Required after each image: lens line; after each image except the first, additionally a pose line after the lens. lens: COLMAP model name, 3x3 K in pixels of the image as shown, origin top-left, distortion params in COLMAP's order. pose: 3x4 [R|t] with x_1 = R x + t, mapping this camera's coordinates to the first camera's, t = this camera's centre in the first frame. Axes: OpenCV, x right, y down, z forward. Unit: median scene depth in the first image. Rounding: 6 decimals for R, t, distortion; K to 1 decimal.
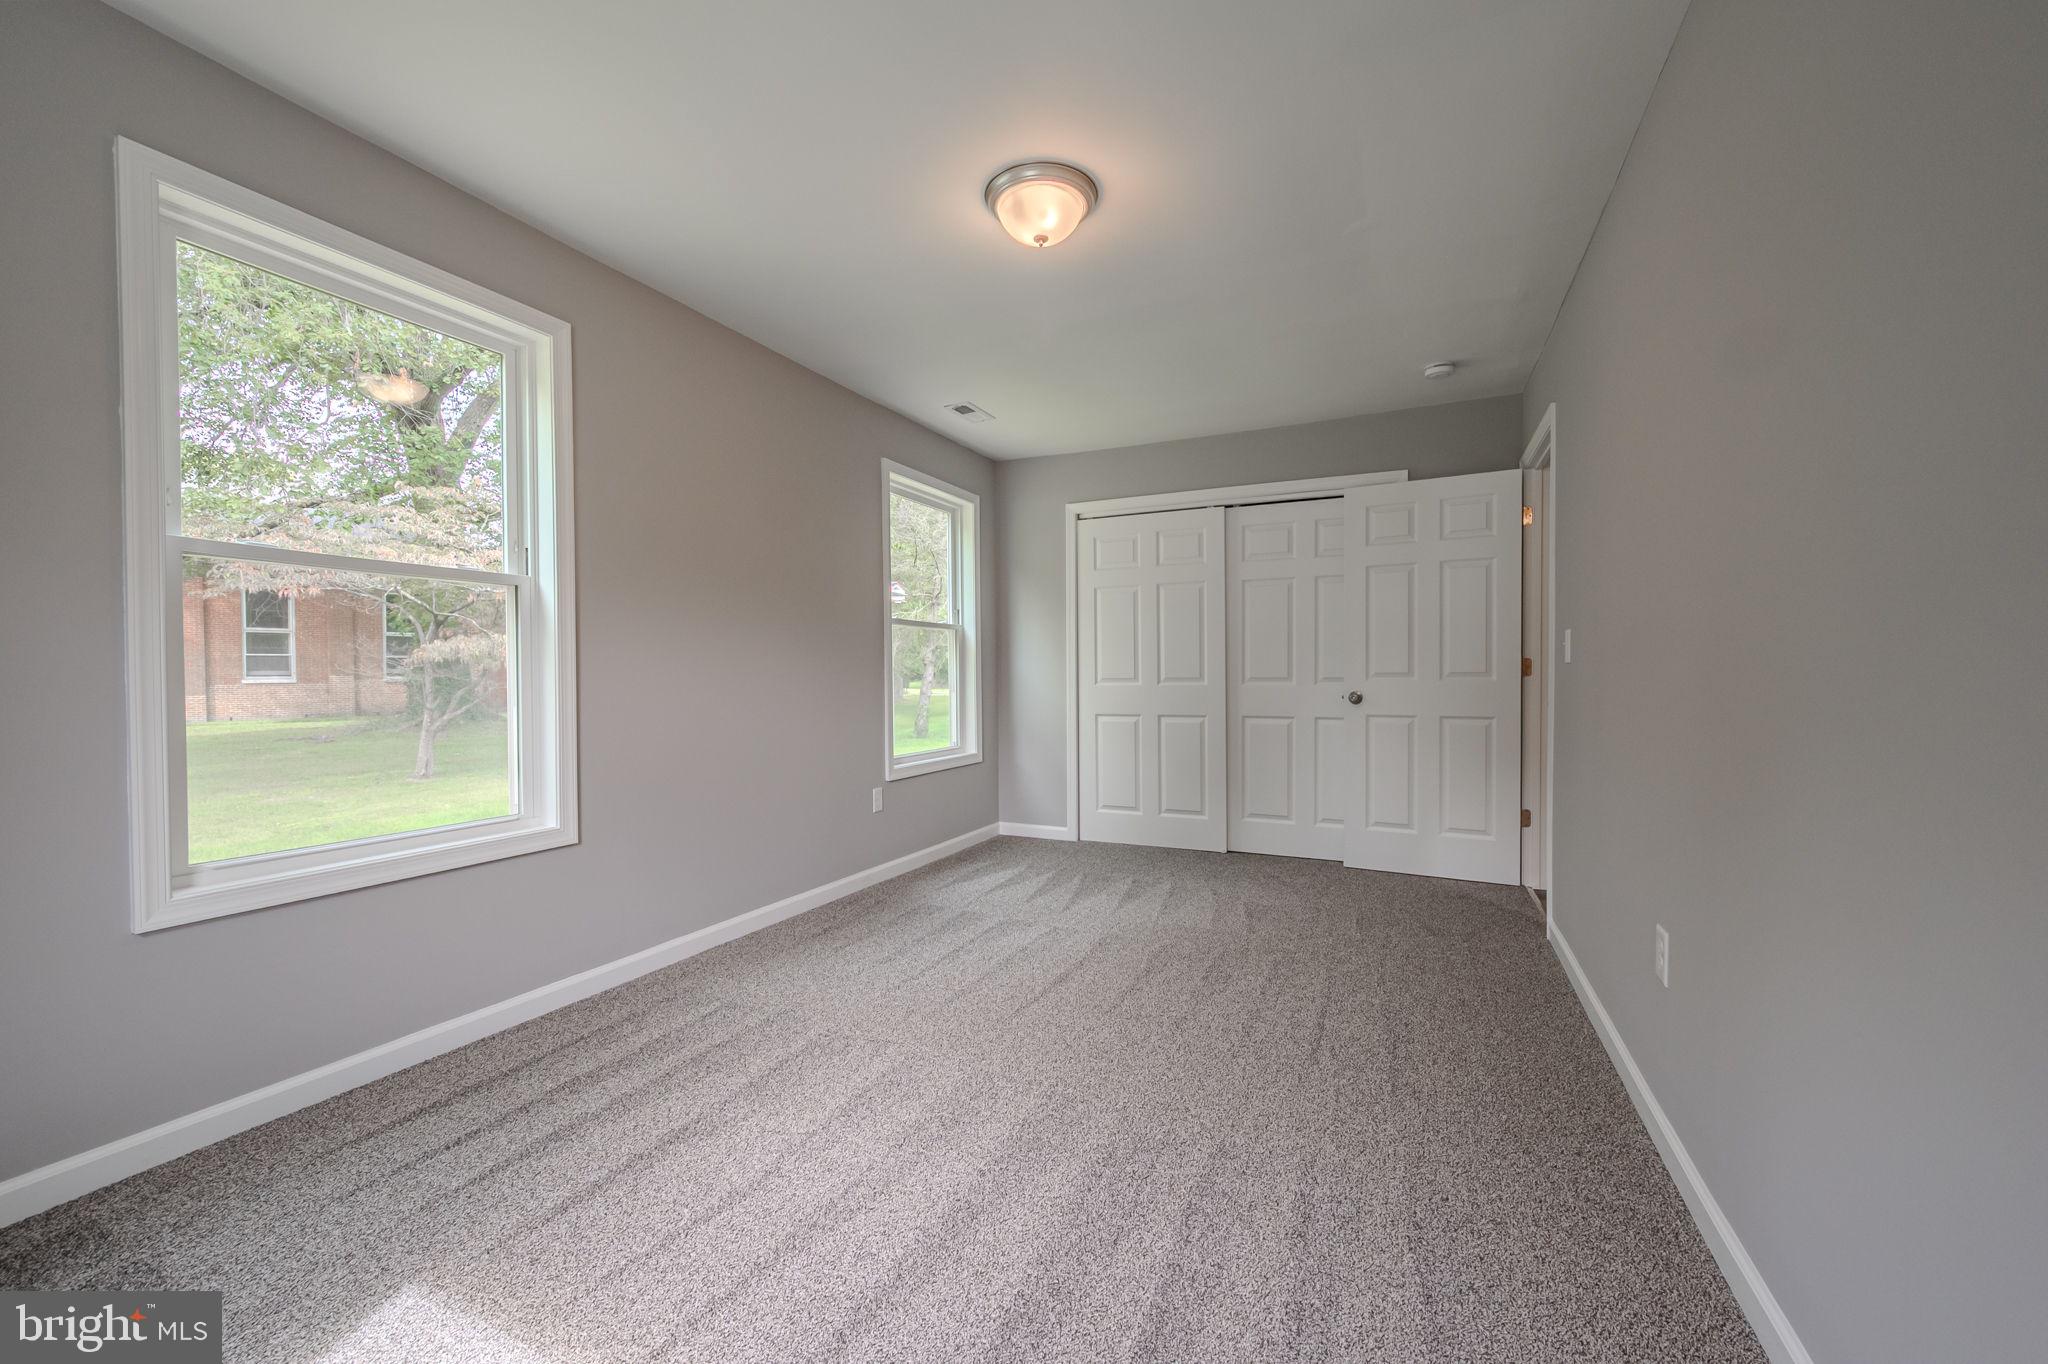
lens RADIAL K [[797.2, 0, 1034.0], [0, 797.2, 688.4], [0, 0, 1]] dist [-0.001991, -0.000126]
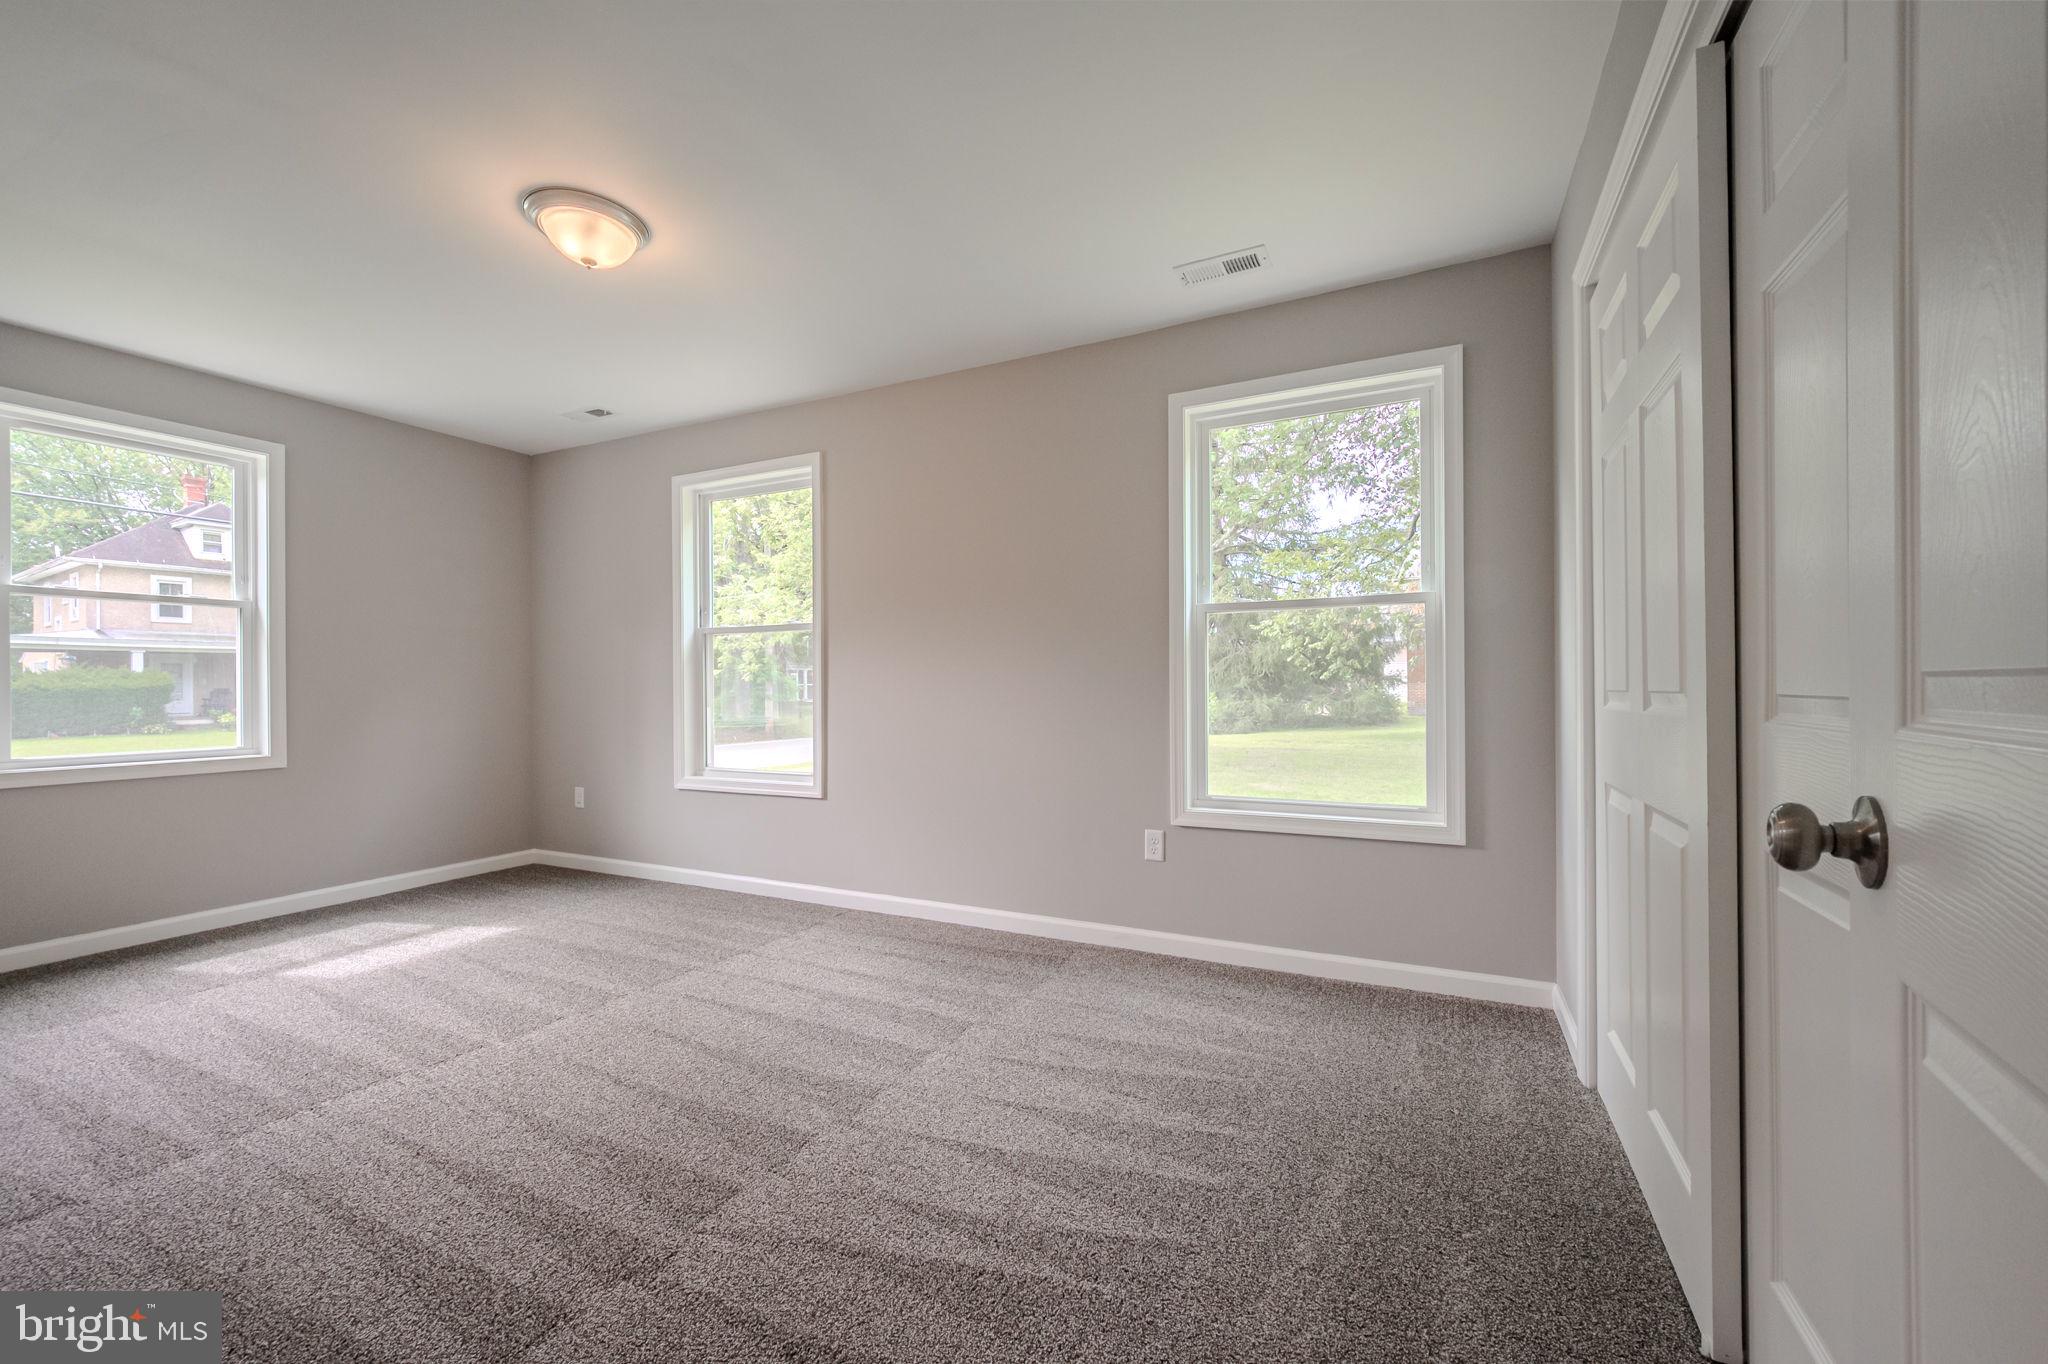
lens RADIAL K [[797.2, 0, 1023.2], [0, 797.2, 692.3], [0, 0, 1]] dist [-0.001991, -0.000126]
pose [[-0.003317, 0.020554, -0.999783, 0.636033], [-0.008016, 0.999756, 0.020580, -0.026118], [0.999962, 0.008082, -0.003151, 0.969133]]
